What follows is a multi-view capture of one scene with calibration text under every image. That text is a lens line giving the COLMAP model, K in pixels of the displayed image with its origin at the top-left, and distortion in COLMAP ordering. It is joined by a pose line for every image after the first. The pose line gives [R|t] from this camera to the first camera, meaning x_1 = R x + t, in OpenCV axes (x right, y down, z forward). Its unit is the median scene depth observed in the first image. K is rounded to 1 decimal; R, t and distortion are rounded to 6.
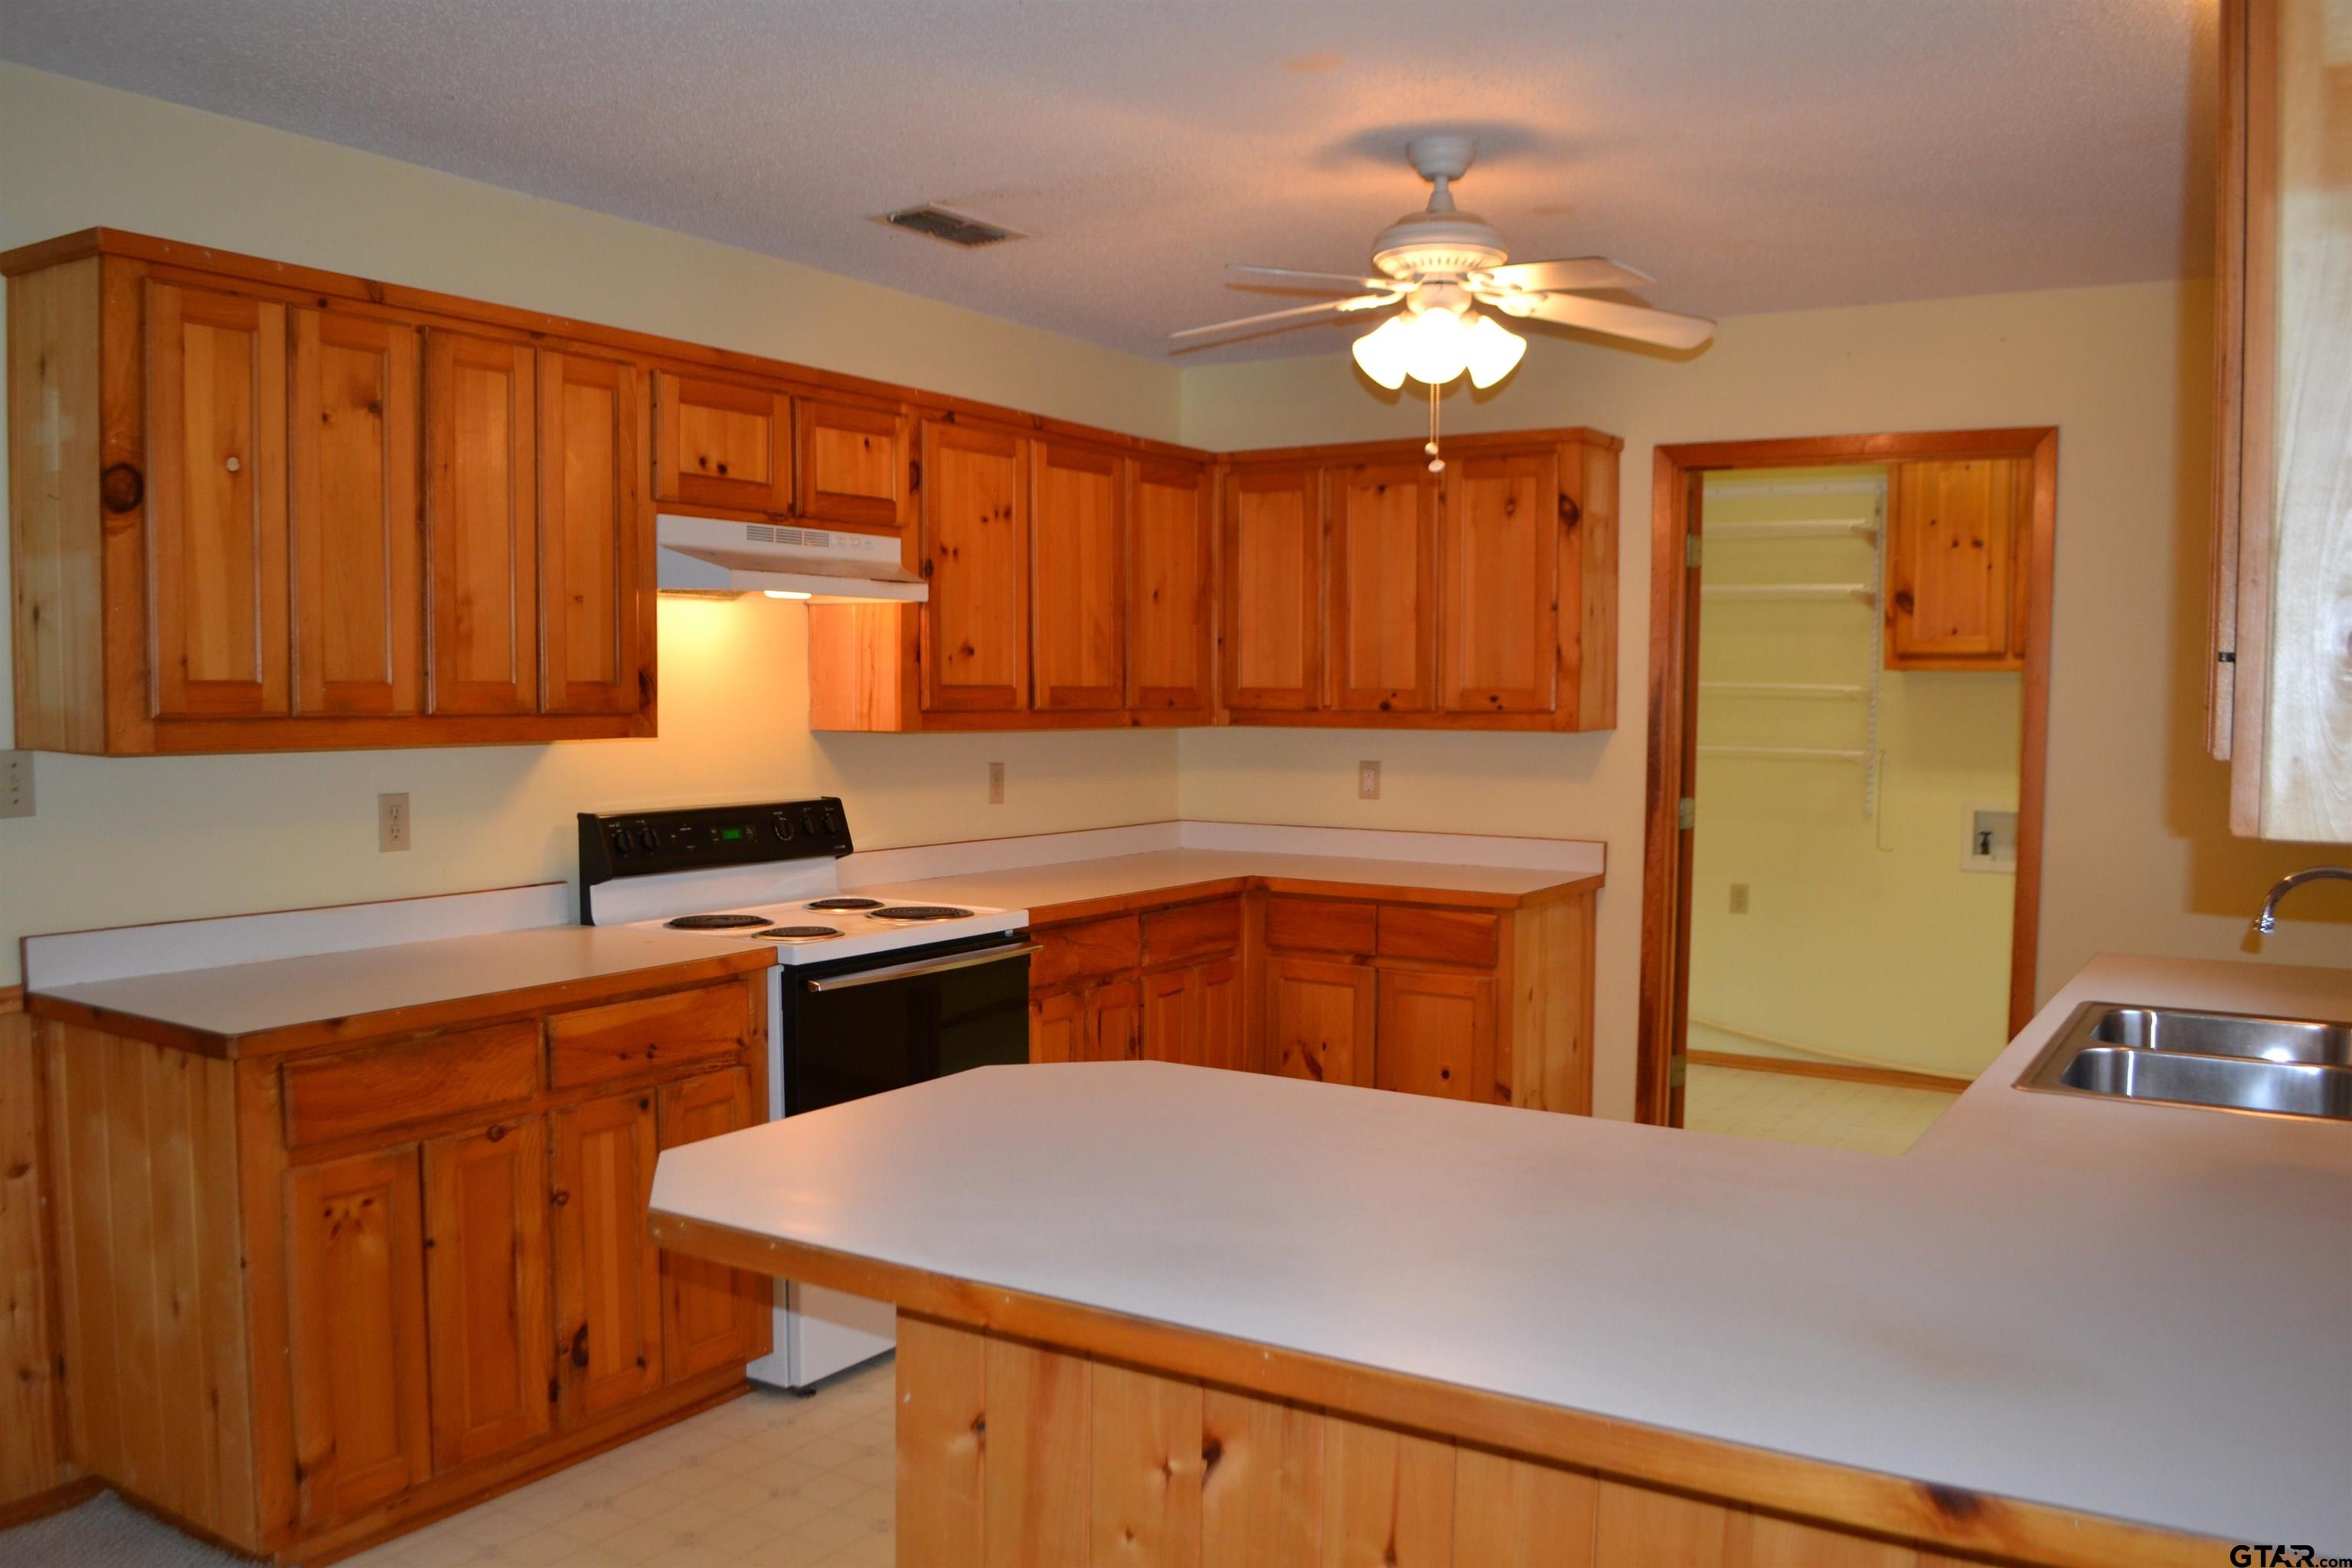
lens RADIAL K [[1890.7, 0, 1170.4], [0, 1890.7, 786.2], [0, 0, 1]] dist [-0.079283, 0.008342]
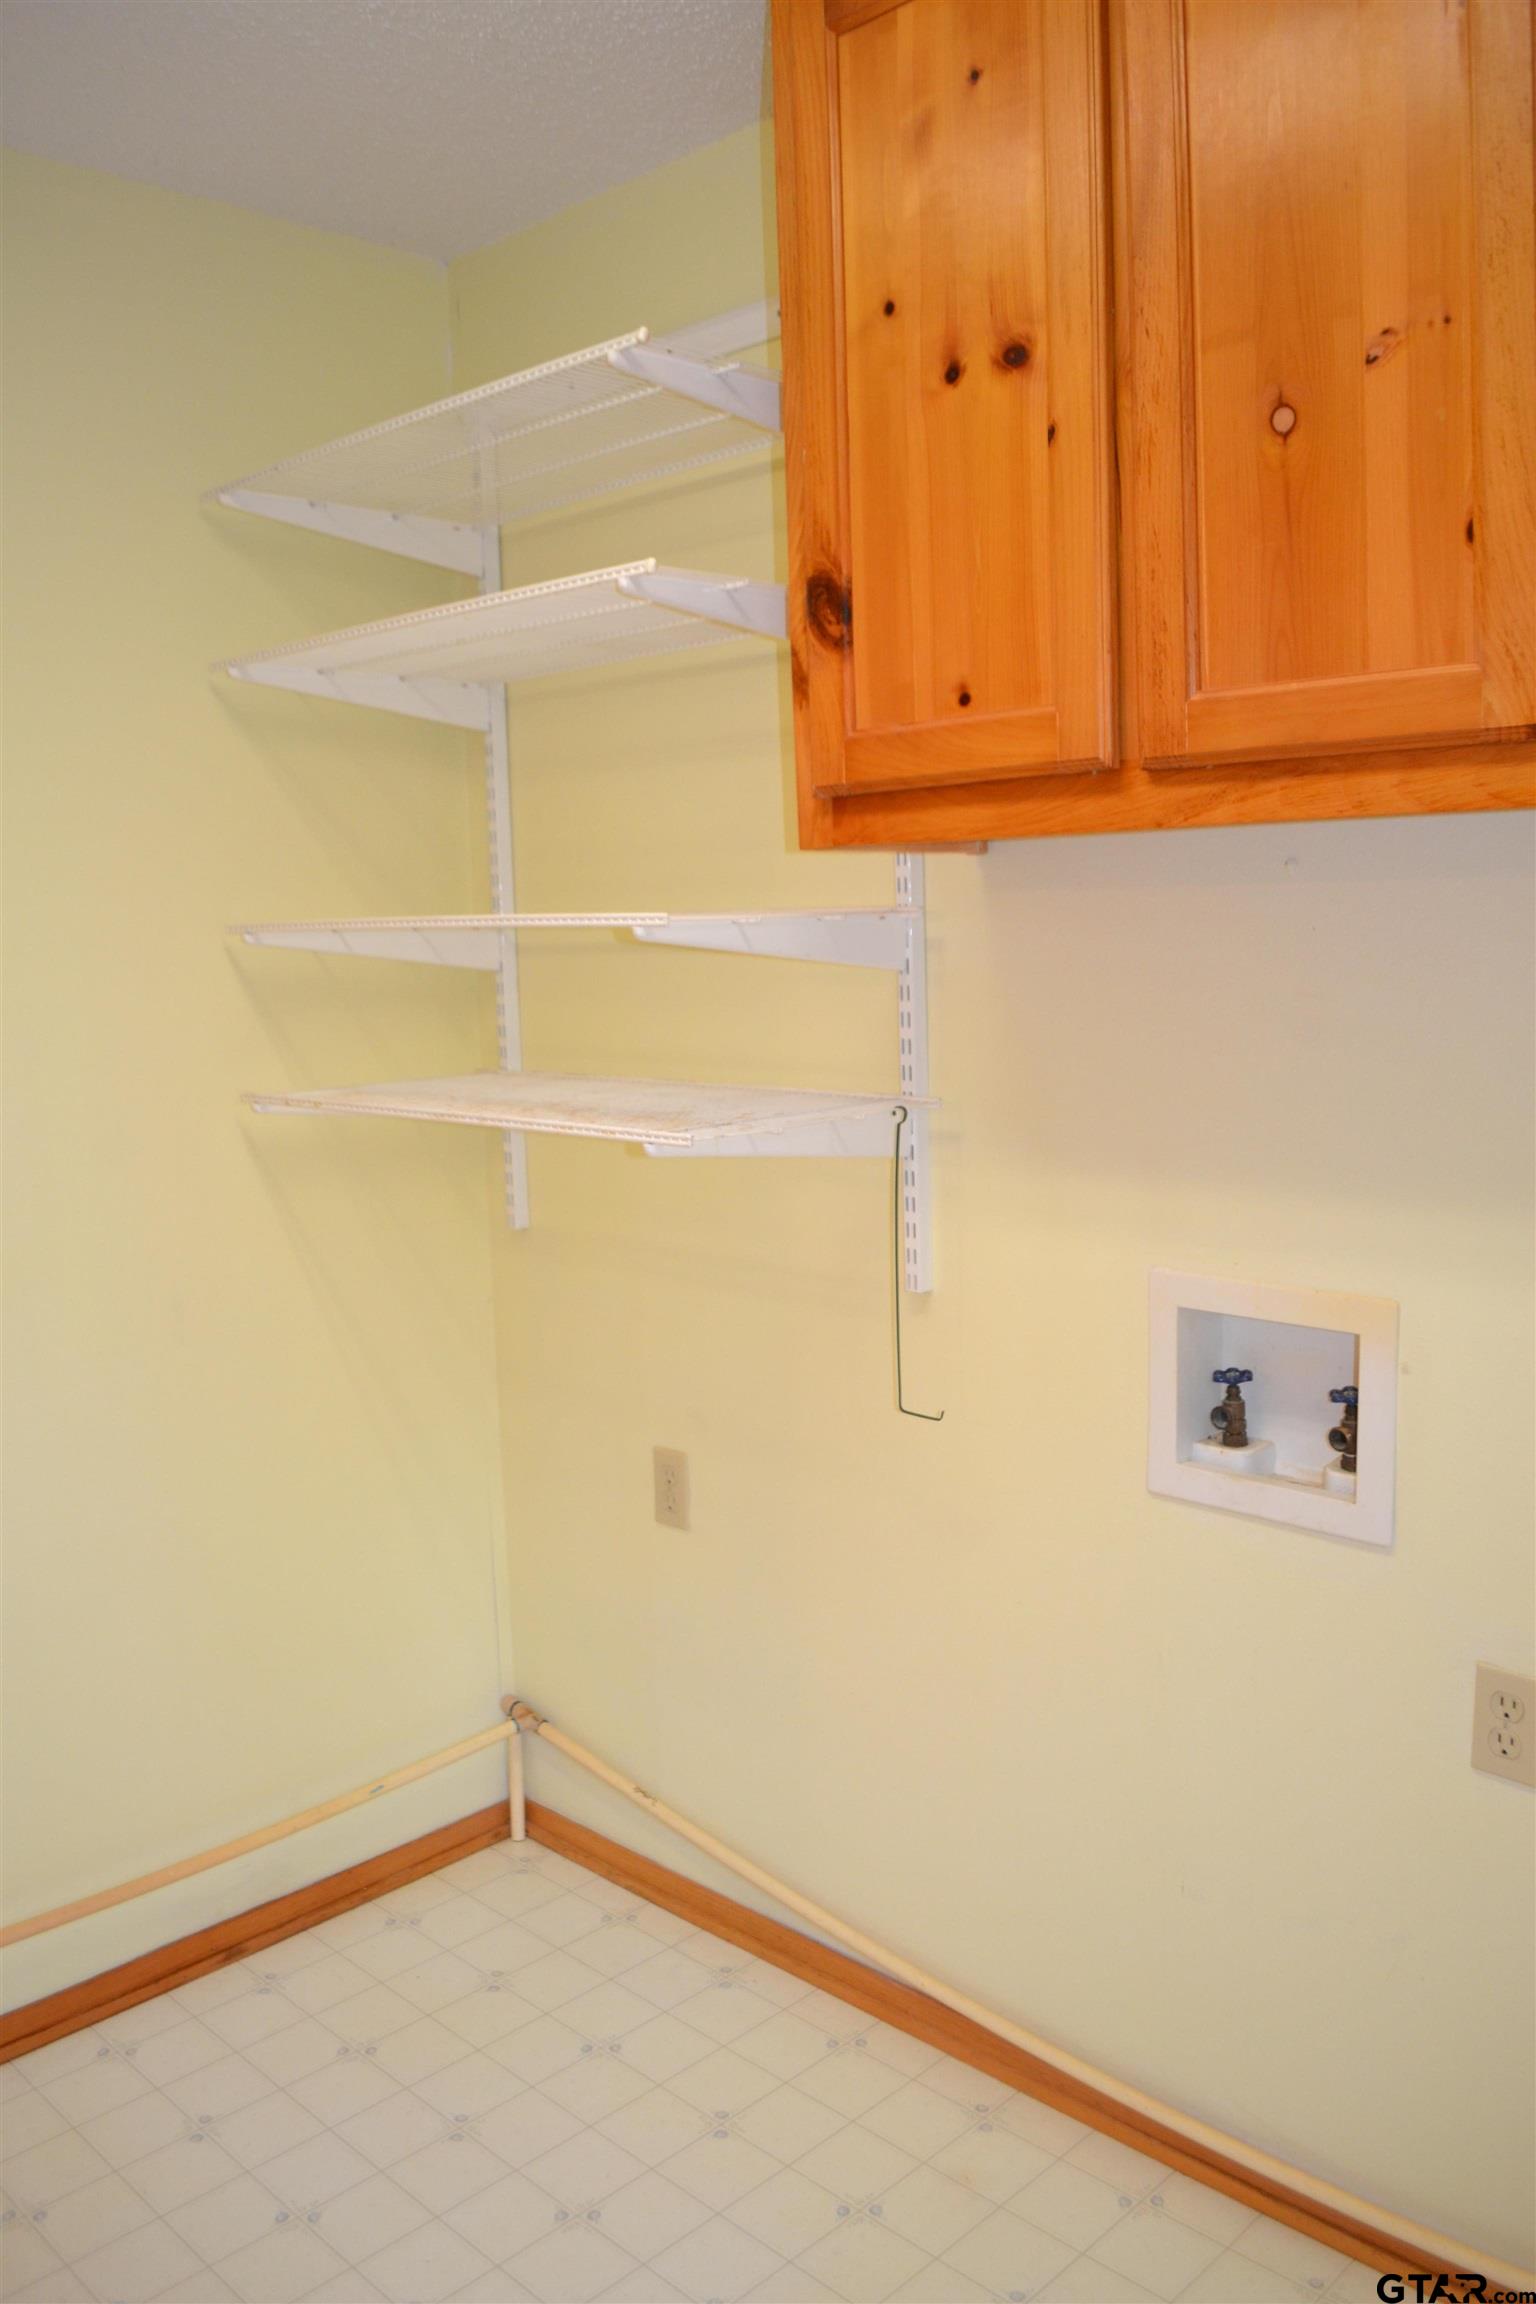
lens RADIAL K [[1852.2, 0, 768.6], [0, 1852.2, 1154.9], [0, 0, 1]] dist [-0.079283, 0.008342]
pose [[0.975091, -0.013861, -0.221370, 0.443854], [0.030619, 0.996902, 0.072448, -0.036140], [0.219680, -0.077421, 0.972495, 0.713722]]
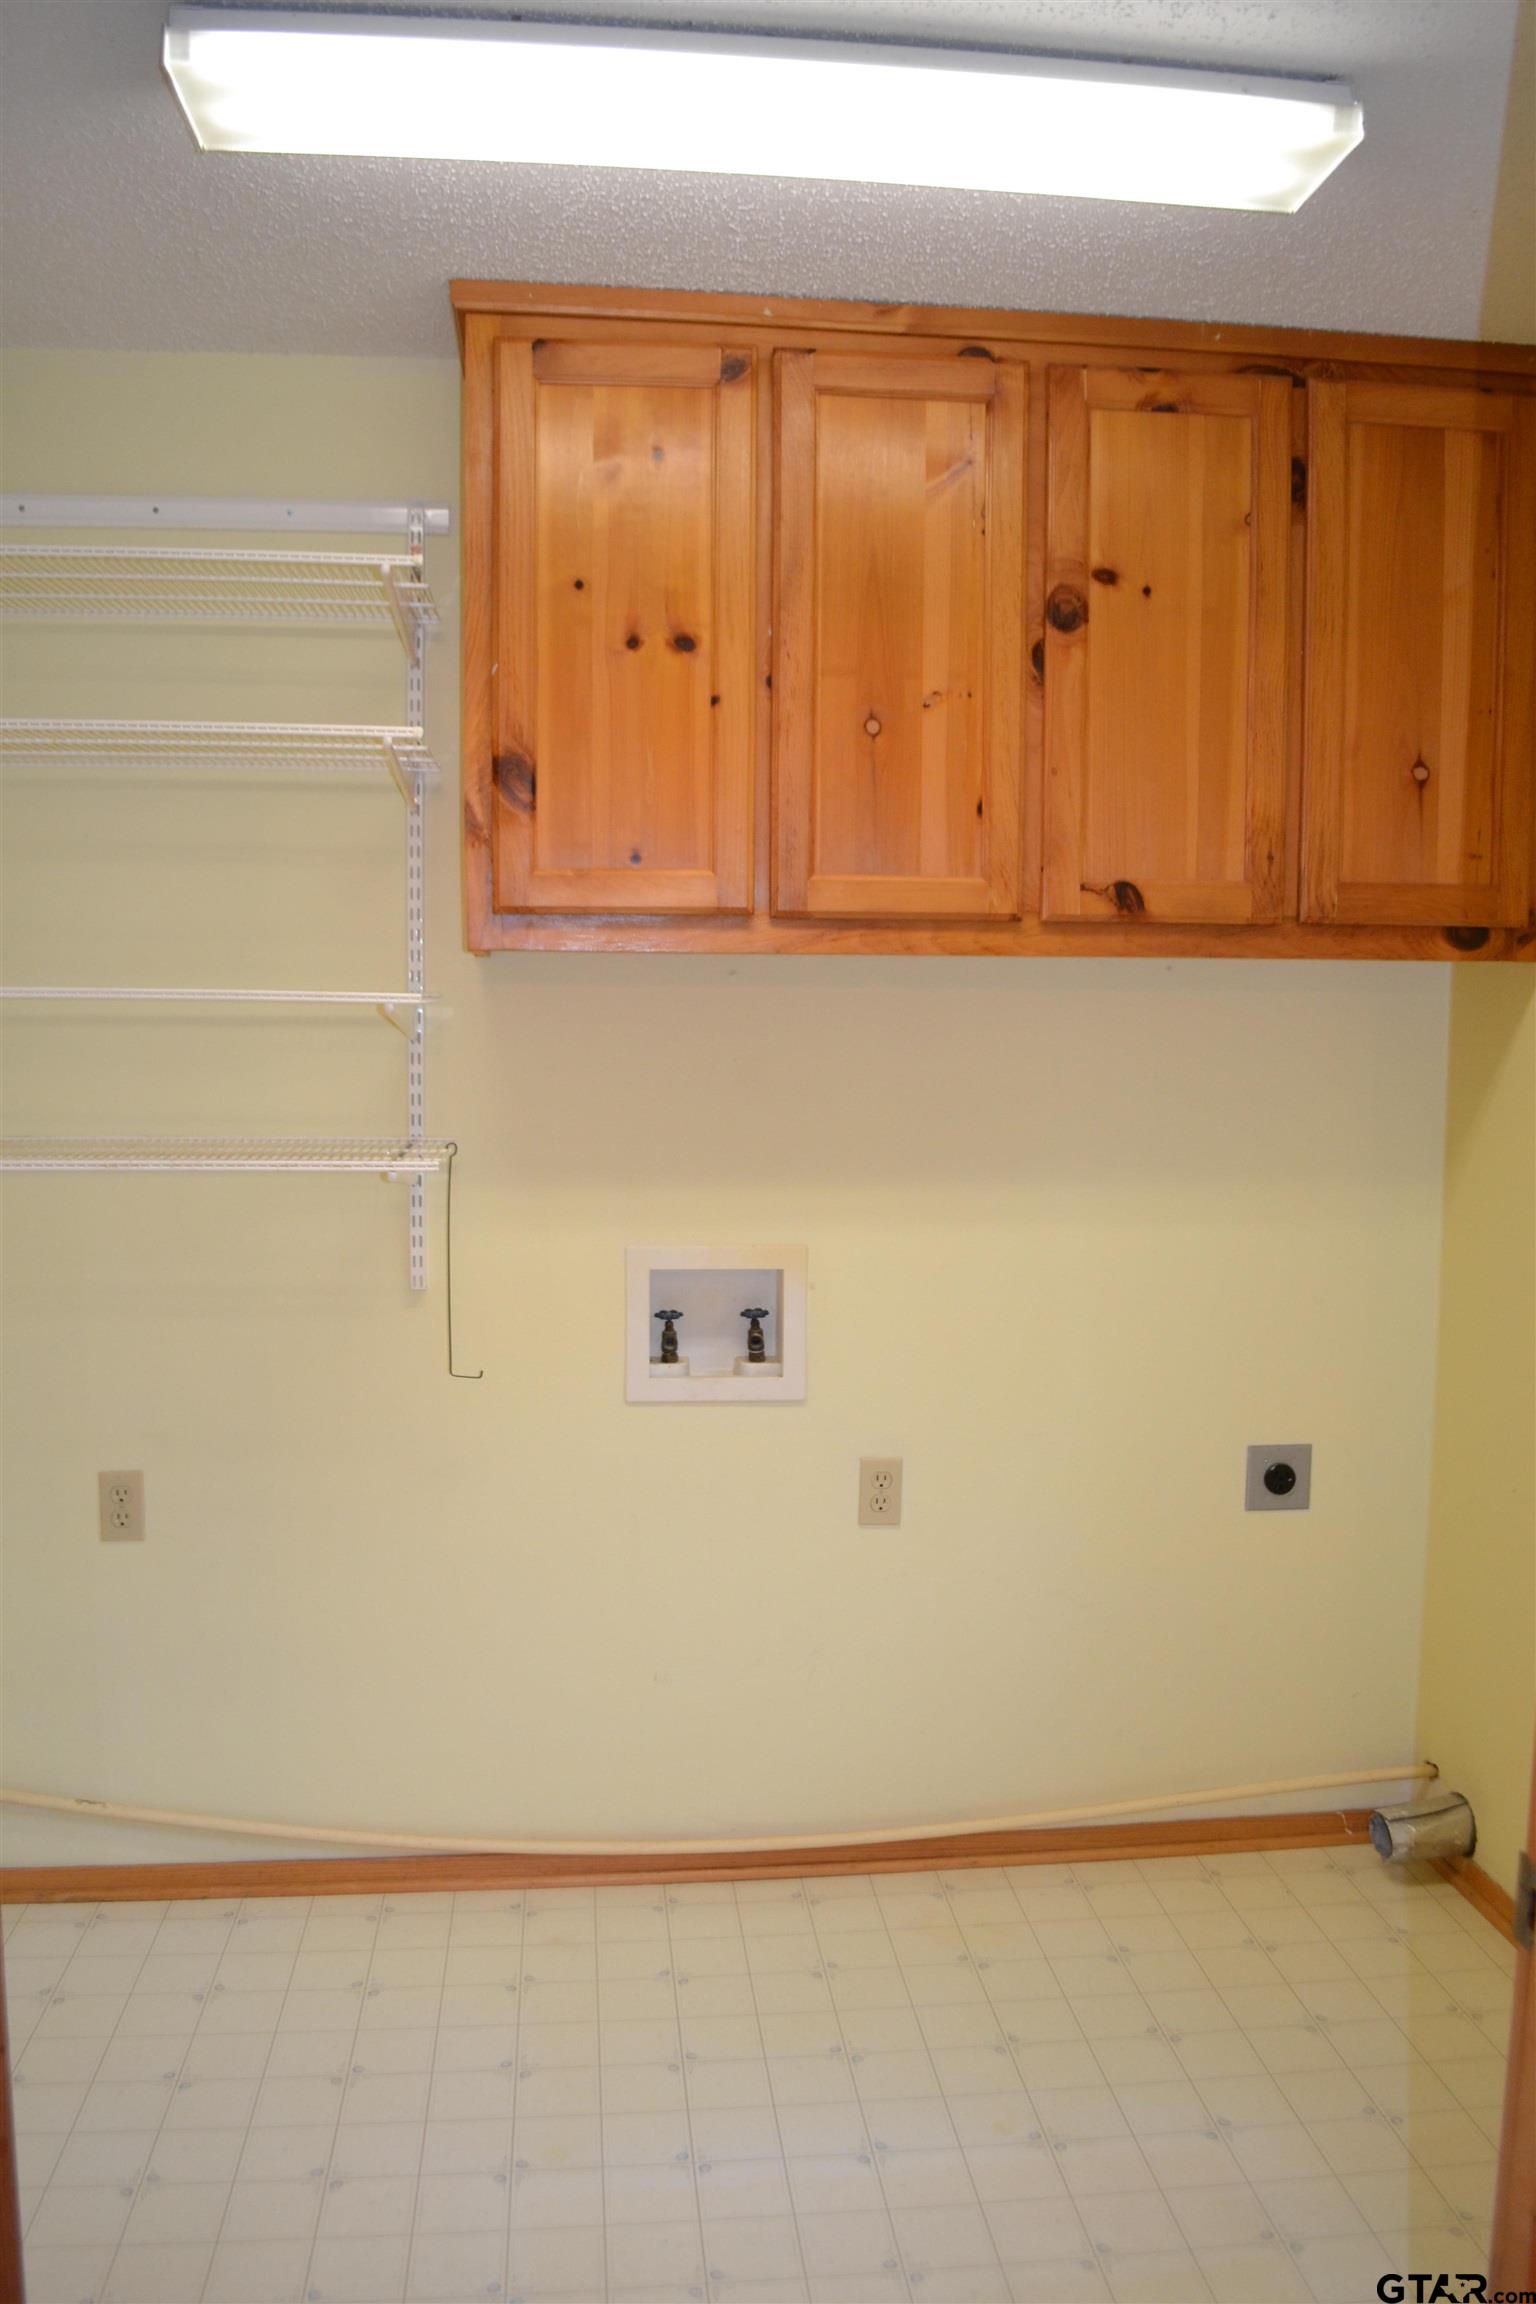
lens RADIAL K [[1852.2, 0, 771.5], [0, 1852.2, 1147.5], [0, 0, 1]] dist [-0.079283, 0.008342]
pose [[0.779020, -0.059835, 0.624137, 0.183982], [0.036131, 0.998066, 0.050587, -0.038422], [-0.625957, -0.016858, 0.779675, 0.653243]]
